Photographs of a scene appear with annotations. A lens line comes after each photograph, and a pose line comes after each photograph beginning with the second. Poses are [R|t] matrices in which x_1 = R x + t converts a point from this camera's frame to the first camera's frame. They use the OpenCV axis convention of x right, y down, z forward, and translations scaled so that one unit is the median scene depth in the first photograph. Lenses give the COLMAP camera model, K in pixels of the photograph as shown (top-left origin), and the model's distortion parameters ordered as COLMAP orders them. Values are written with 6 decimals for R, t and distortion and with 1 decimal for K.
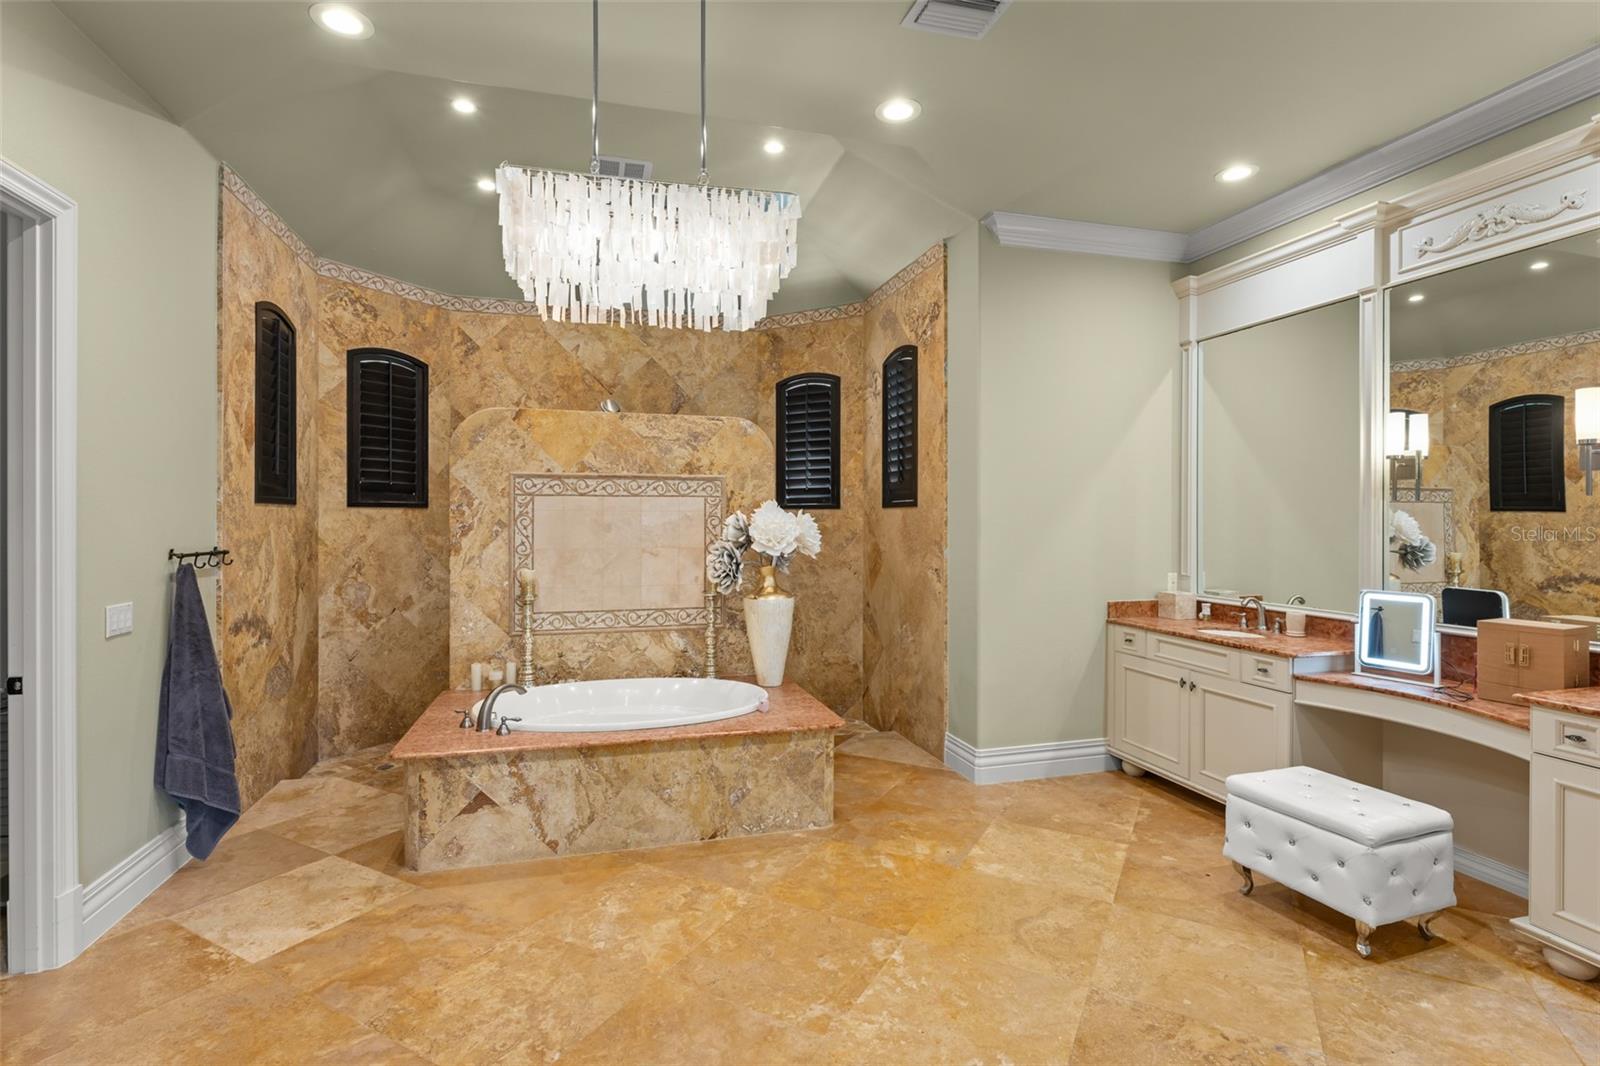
lens RADIAL K [[758.5, 0, 794.0], [0, 758.5, 527.1], [0, 0, 1]] dist [-0.007707, -0.000165]
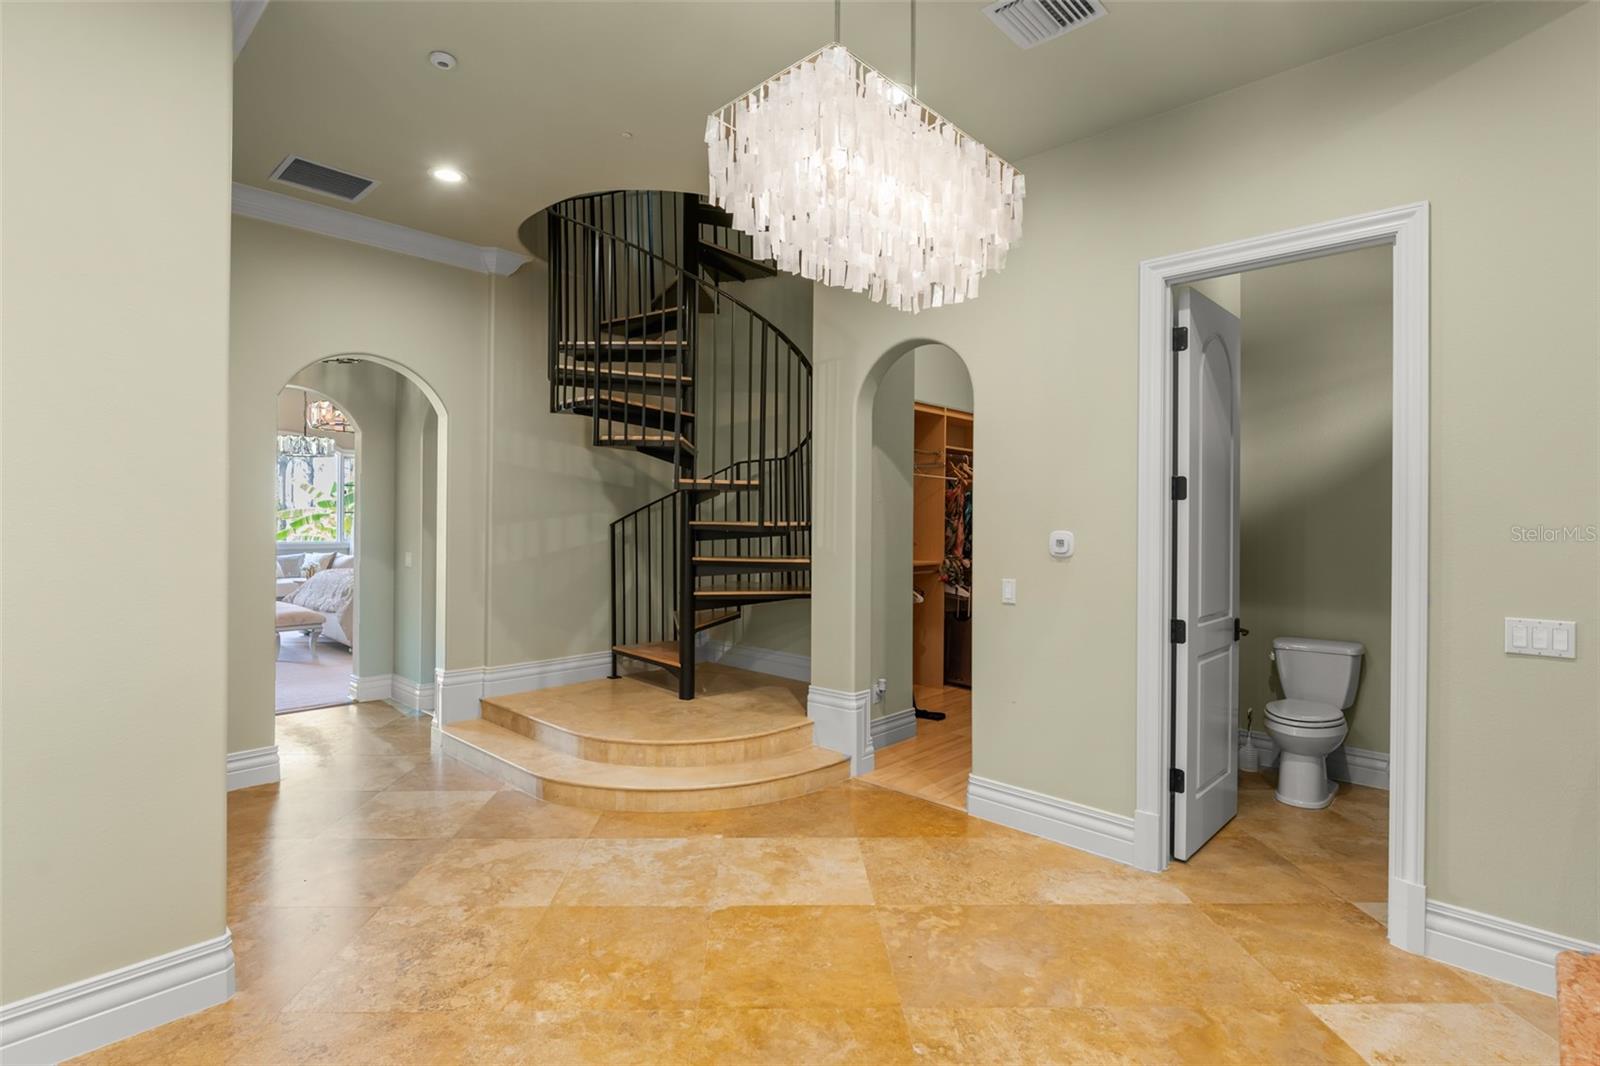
lens RADIAL K [[758.5, 0, 790.5], [0, 758.5, 523.6], [0, 0, 1]] dist [-0.007707, -0.000165]
pose [[-0.847486, -0.003043, -0.530808, 0.166291], [-0.013971, 0.999765, 0.016575, -0.005437], [0.530633, 0.021463, -0.847330, 0.801524]]
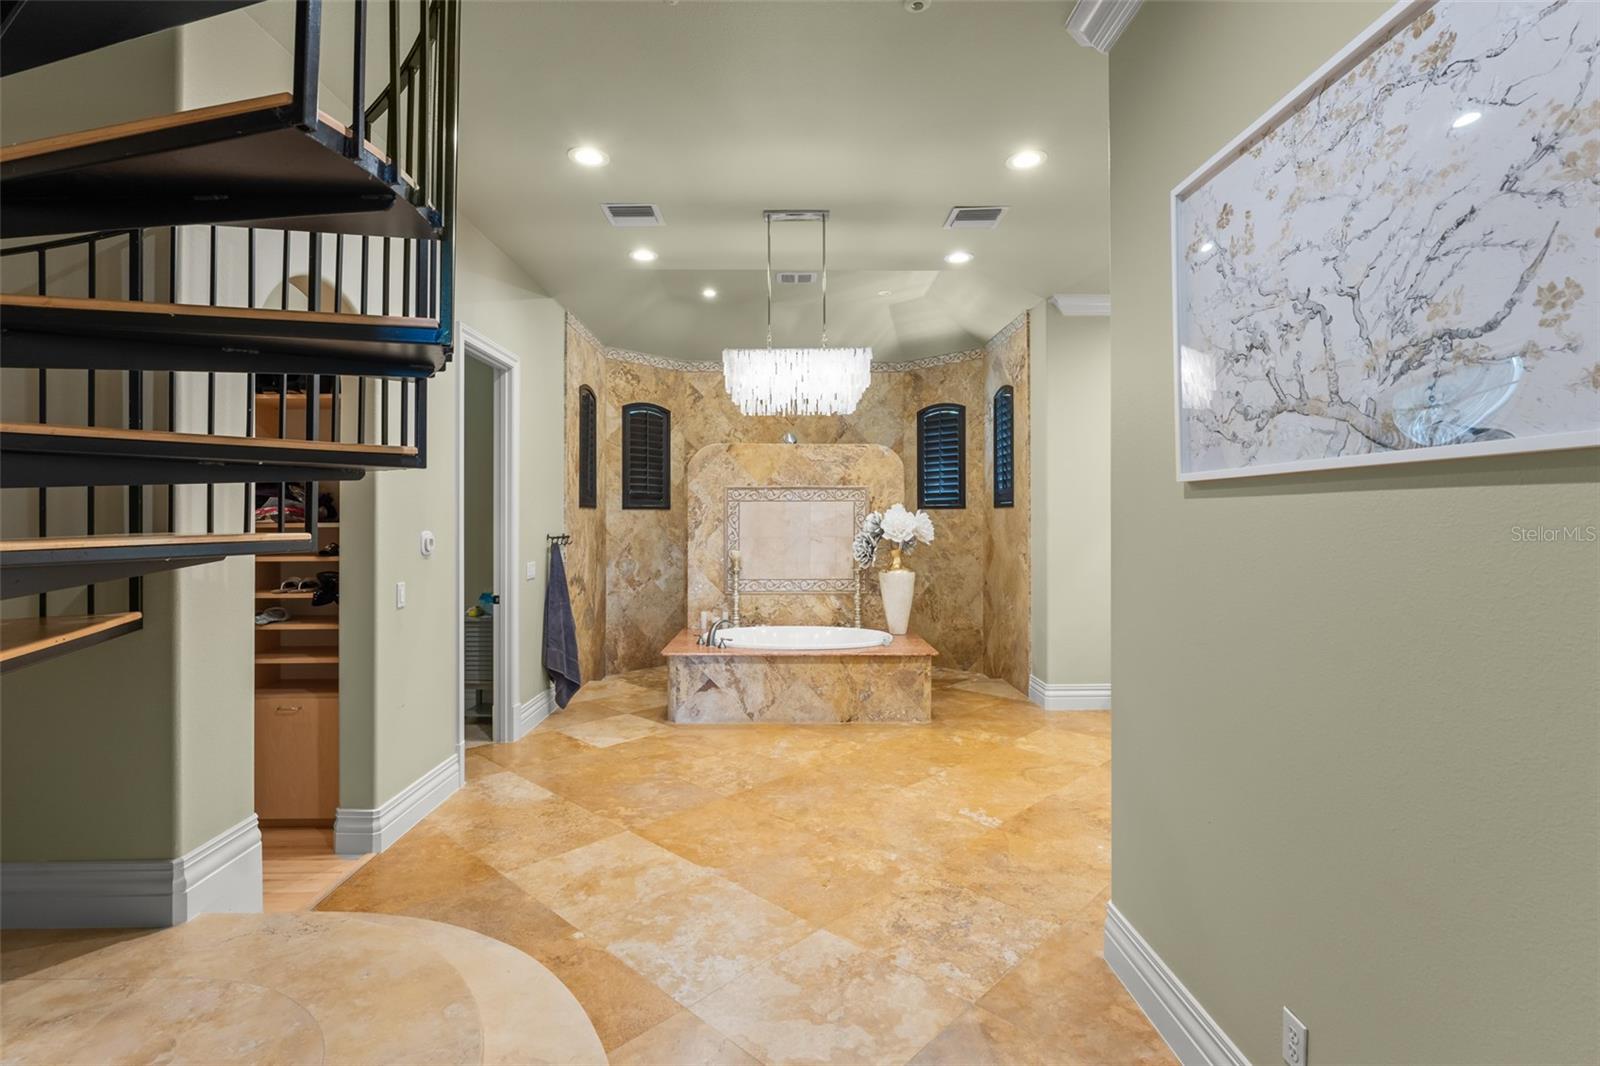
lens RADIAL K [[720.3, 0, 796.1], [0, 720.3, 520.8], [0, 0, 1]] dist [-0.001142, -0.000126]
pose [[0.968515, -0.001243, -0.248951, 0.126067], [0.000033, 0.999988, -0.004865, 0.003885], [0.248954, 0.004703, 0.968504, -0.371402]]
